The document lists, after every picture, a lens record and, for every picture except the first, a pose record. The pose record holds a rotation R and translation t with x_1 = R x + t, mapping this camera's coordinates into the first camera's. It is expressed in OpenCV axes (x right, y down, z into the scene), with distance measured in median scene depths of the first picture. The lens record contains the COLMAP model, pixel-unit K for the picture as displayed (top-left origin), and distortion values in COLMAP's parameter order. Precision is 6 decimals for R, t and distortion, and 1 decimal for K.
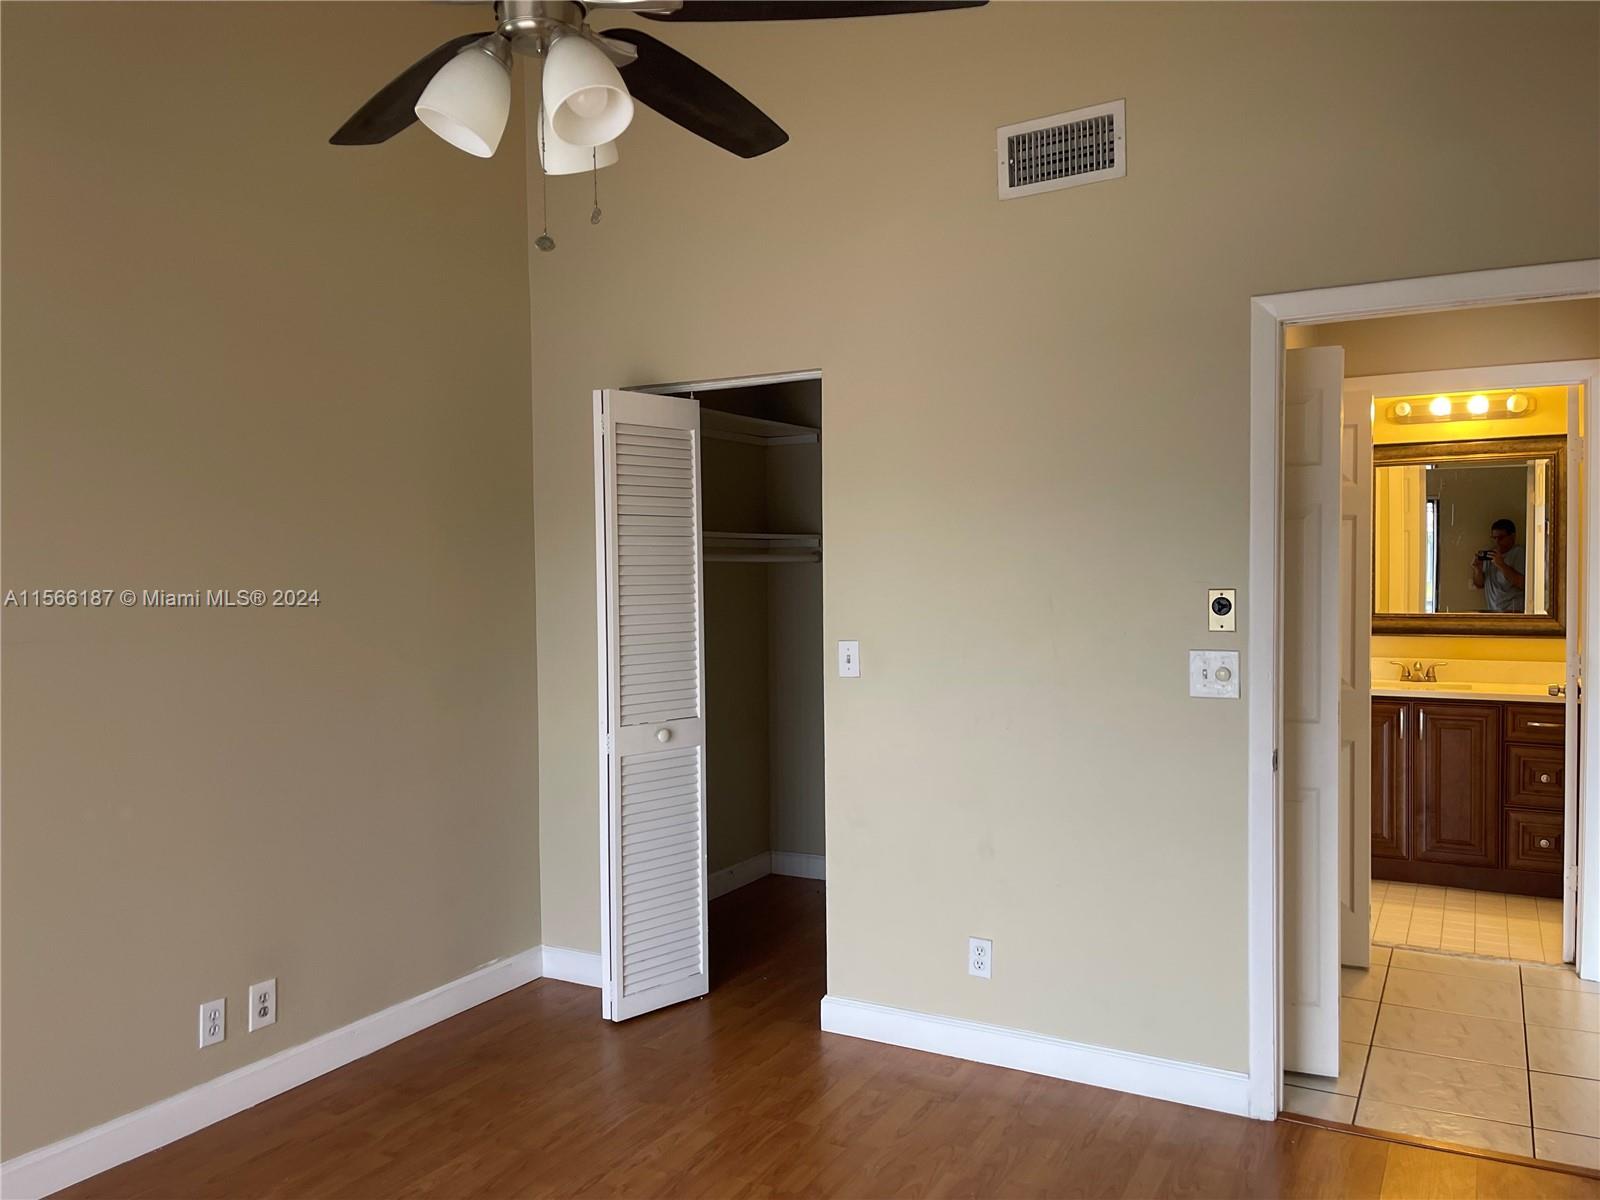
lens RADIAL K [[1206.5, 0, 799.7], [0, 1206.5, 606.9], [0, 0, 1]] dist [0.066628, -0.088900]
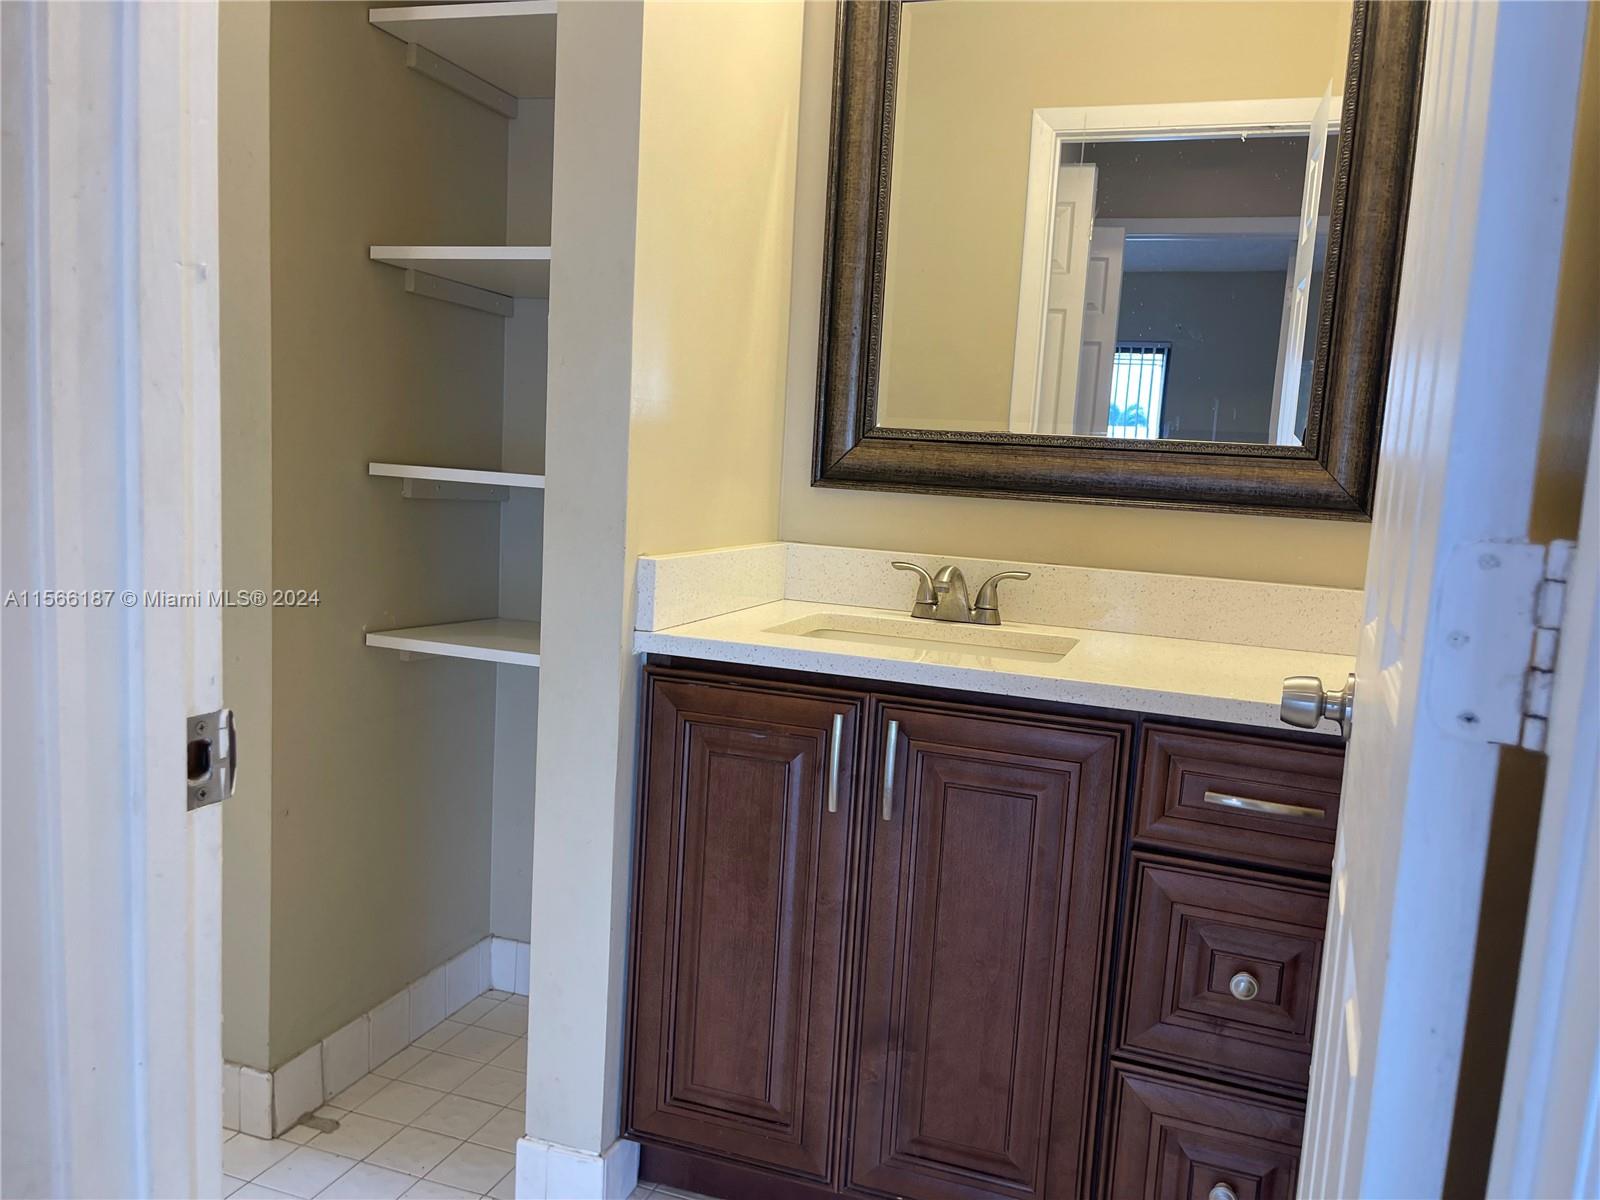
lens RADIAL K [[1206.5, 0, 823.3], [0, 1206.5, 616.2], [0, 0, 1]] dist [0.066628, -0.088900]
pose [[0.981470, 0.043532, 0.186608, 0.434832], [-0.062219, 0.993484, 0.095485, 0.030464], [-0.181236, -0.105326, 0.977783, 0.712112]]
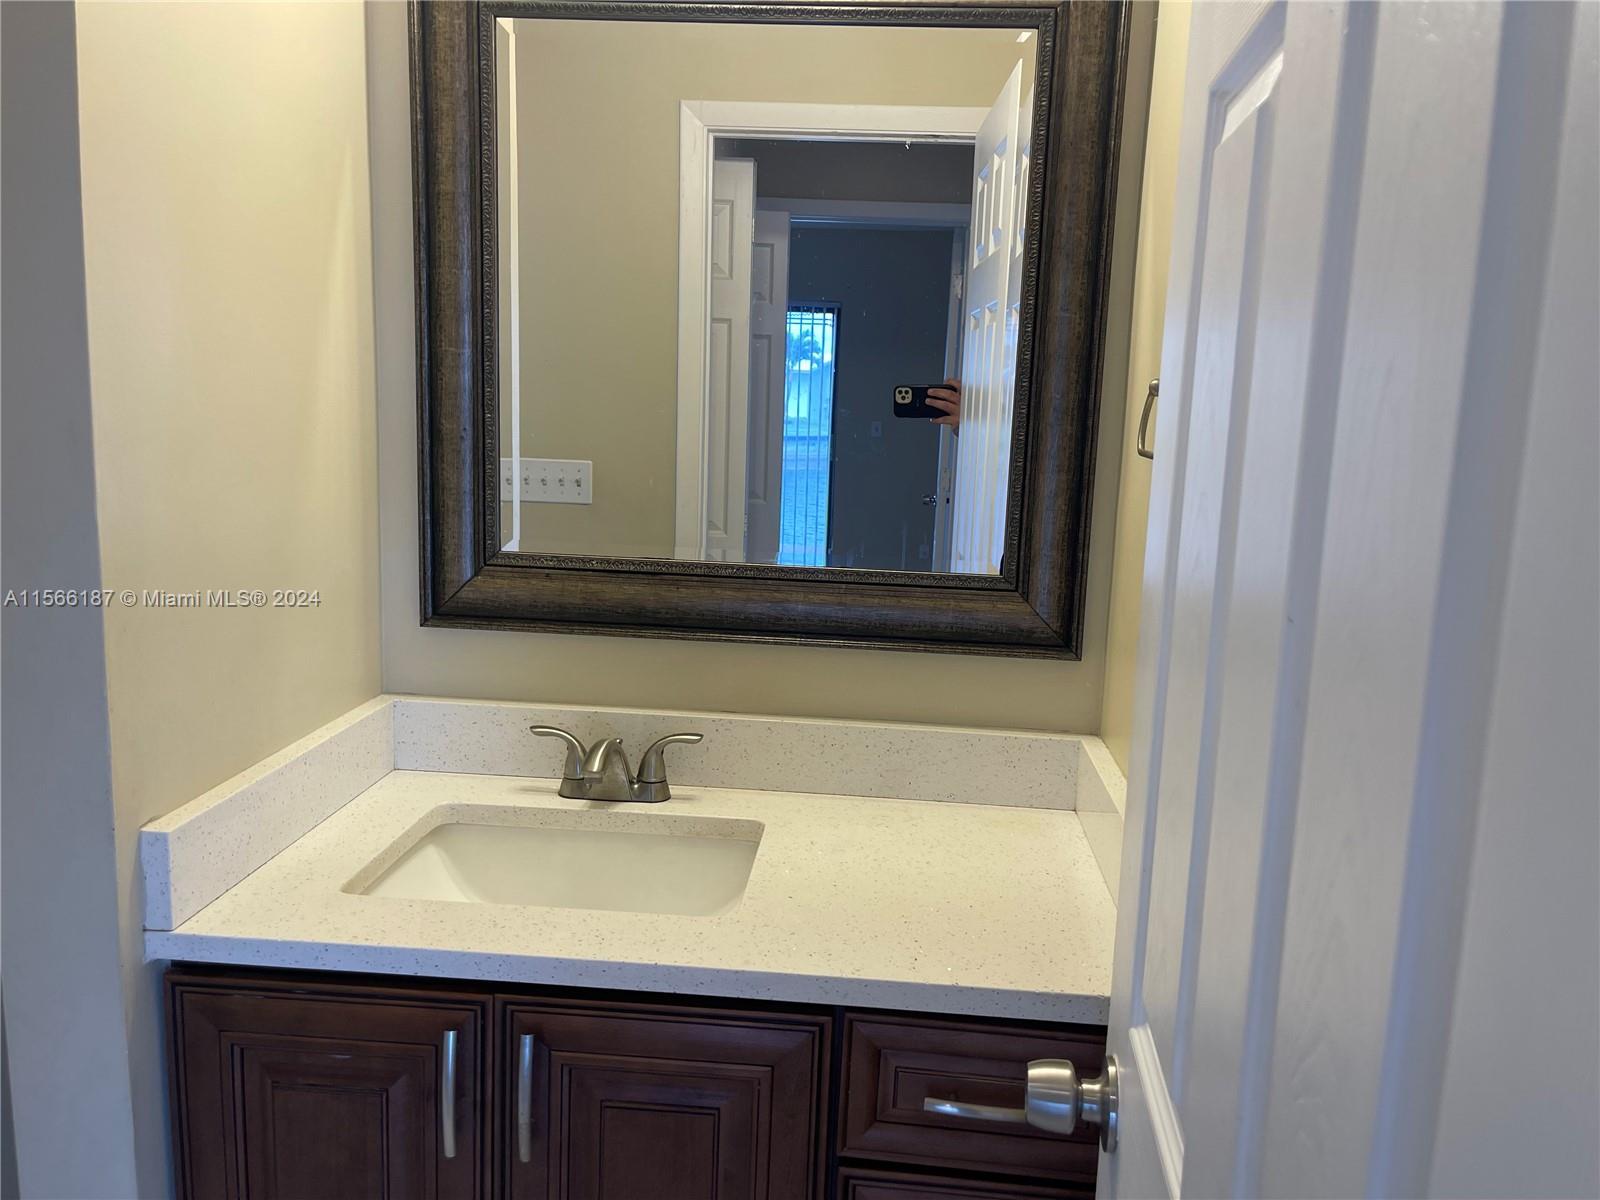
lens RADIAL K [[1206.5, 0, 822.1], [0, 1206.5, 595.7], [0, 0, 1]] dist [0.066628, -0.088900]
pose [[0.903521, -0.022802, 0.427936, 0.463621], [-0.035484, 0.991174, 0.127731, -0.027262], [-0.427072, -0.130593, 0.894738, 0.783698]]
